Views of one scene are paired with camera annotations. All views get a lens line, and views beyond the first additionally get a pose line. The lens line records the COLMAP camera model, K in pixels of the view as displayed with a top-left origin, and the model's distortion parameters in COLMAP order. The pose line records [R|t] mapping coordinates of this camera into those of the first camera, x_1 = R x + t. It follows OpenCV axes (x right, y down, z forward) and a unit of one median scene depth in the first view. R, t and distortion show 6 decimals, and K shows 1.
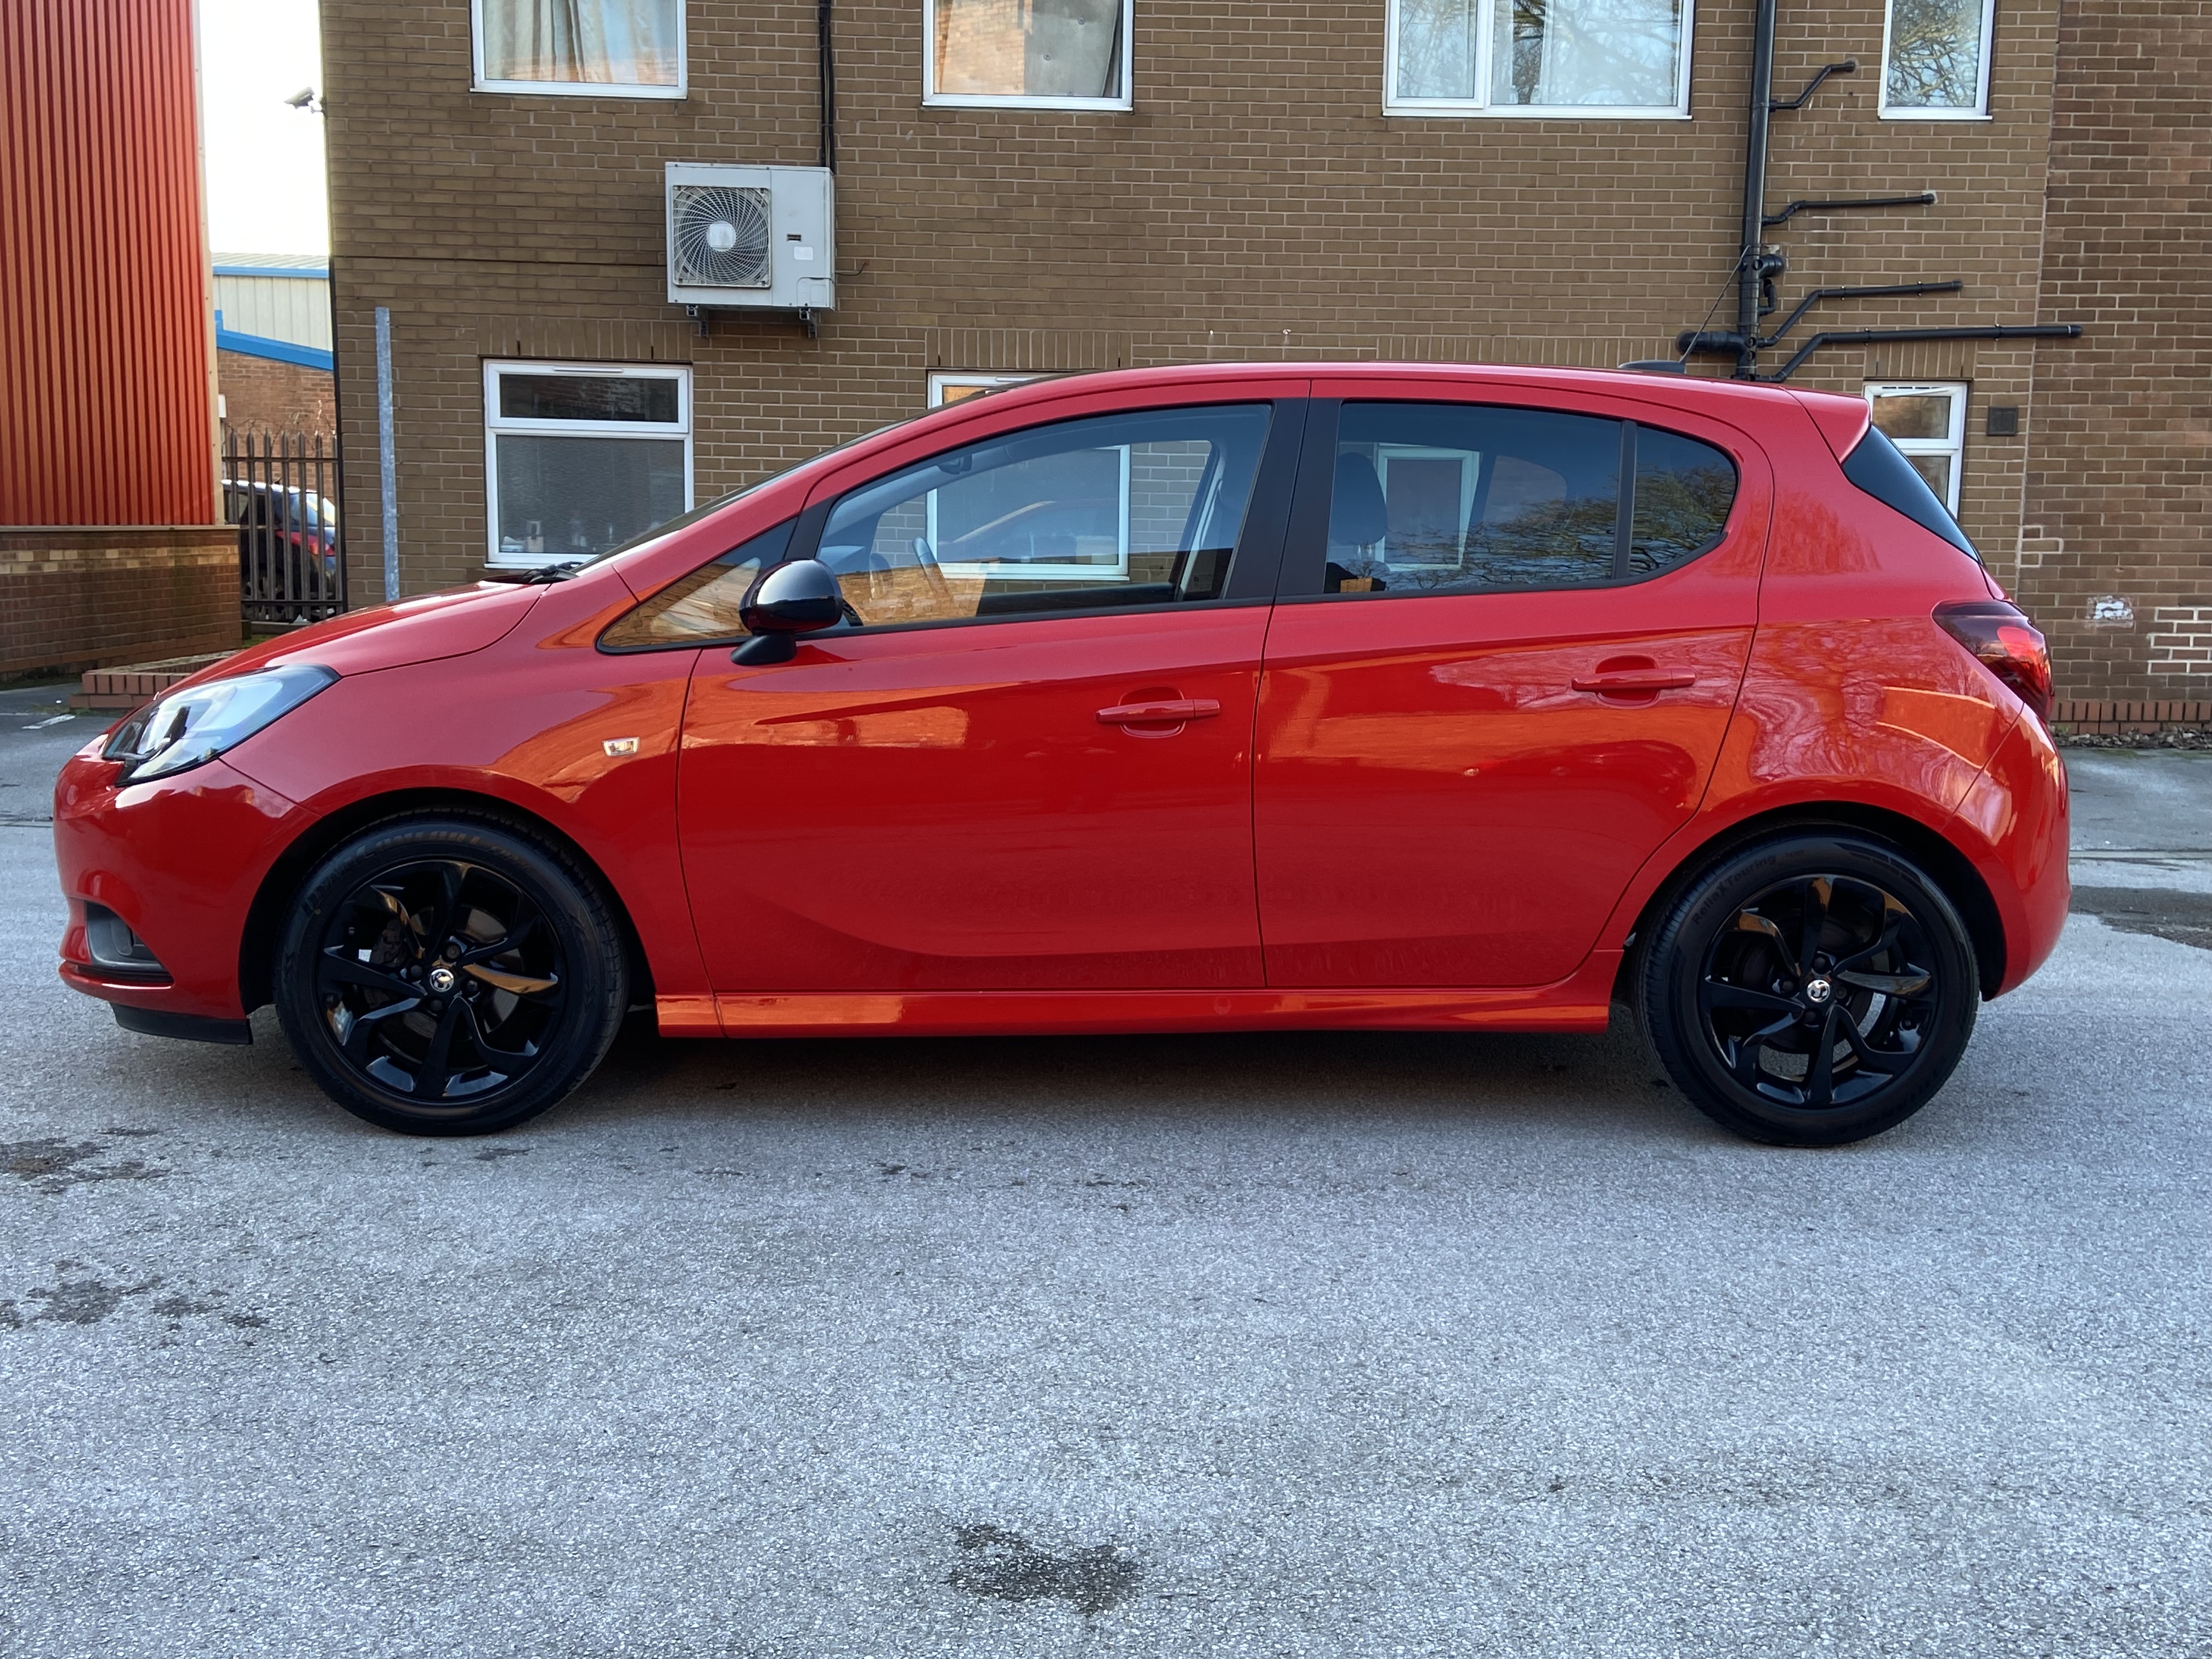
lens RADIAL K [[2249.5, 0, 1106.0], [0, 2249.5, 829.5], [0, 0, 1]] dist [0.088503, -0.004281]
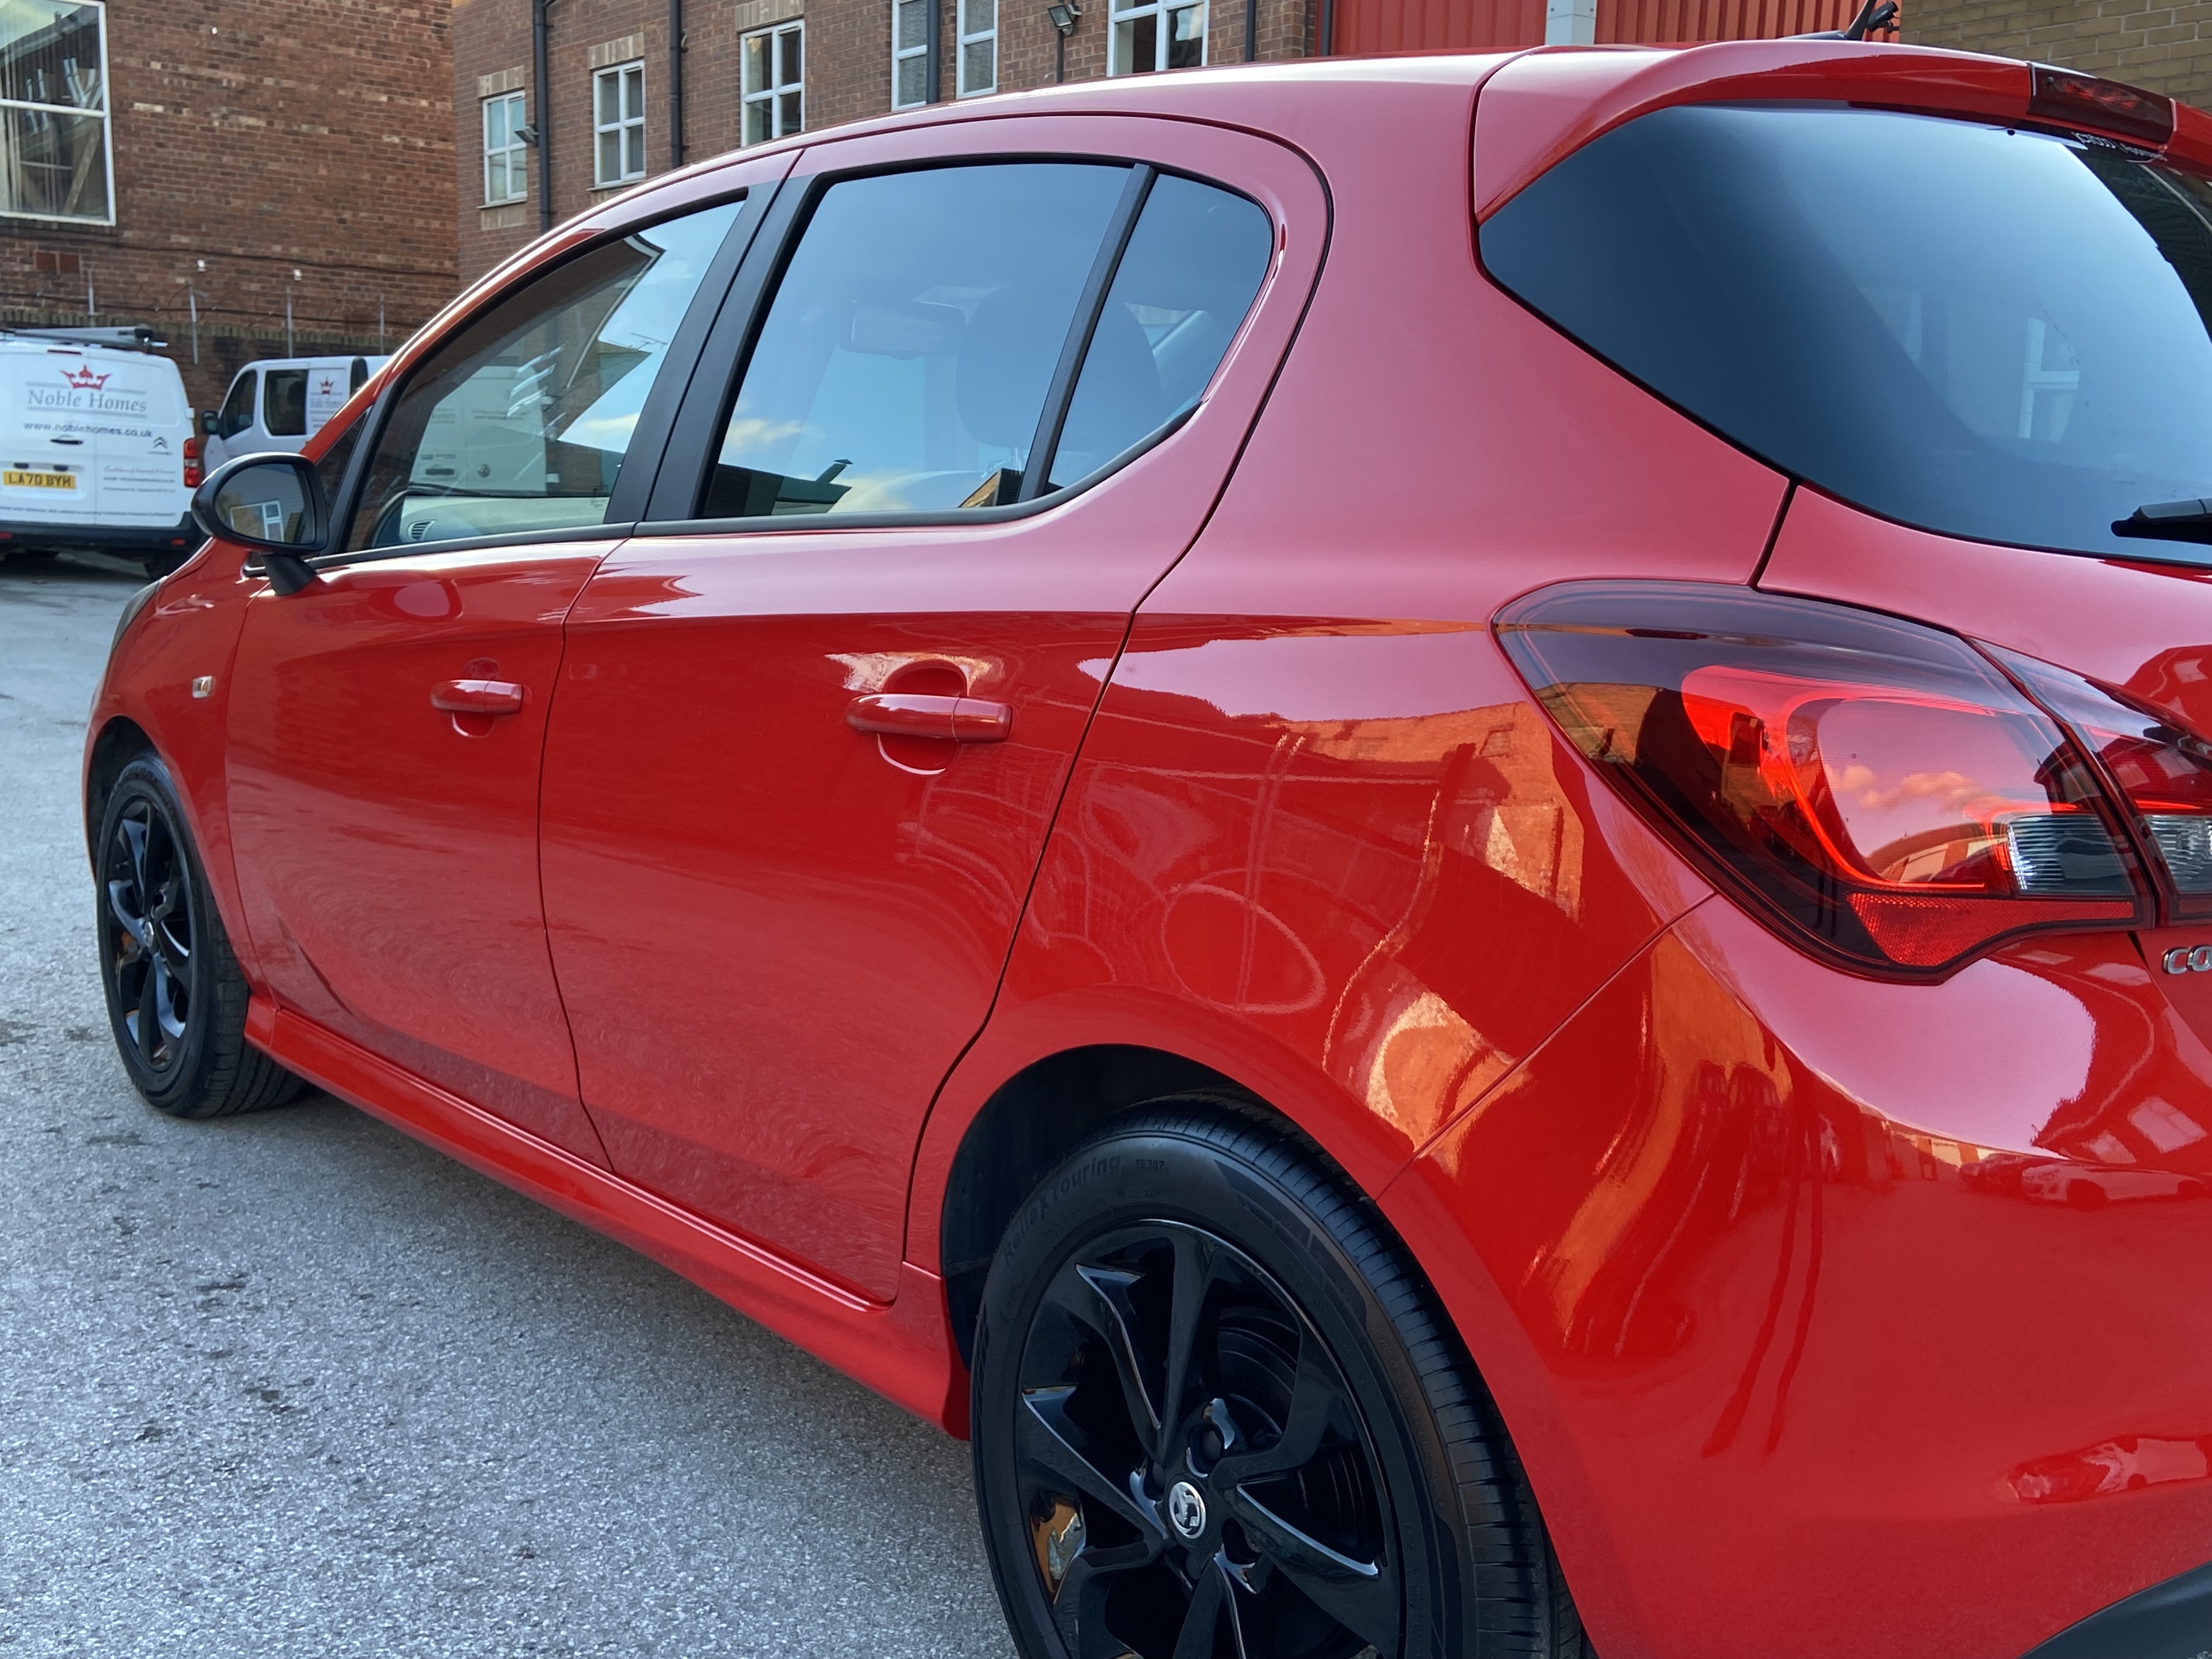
lens RADIAL K [[2249.5, 0, 1106.0], [0, 2249.5, 829.5], [0, 0, 1]] dist [0.088503, -0.004281]
pose [[0.593057, 0.125714, -0.795286, 0.636439], [-0.128701, 0.989837, 0.060494, -0.076668], [0.794808, 0.066478, 0.603209, 0.753265]]
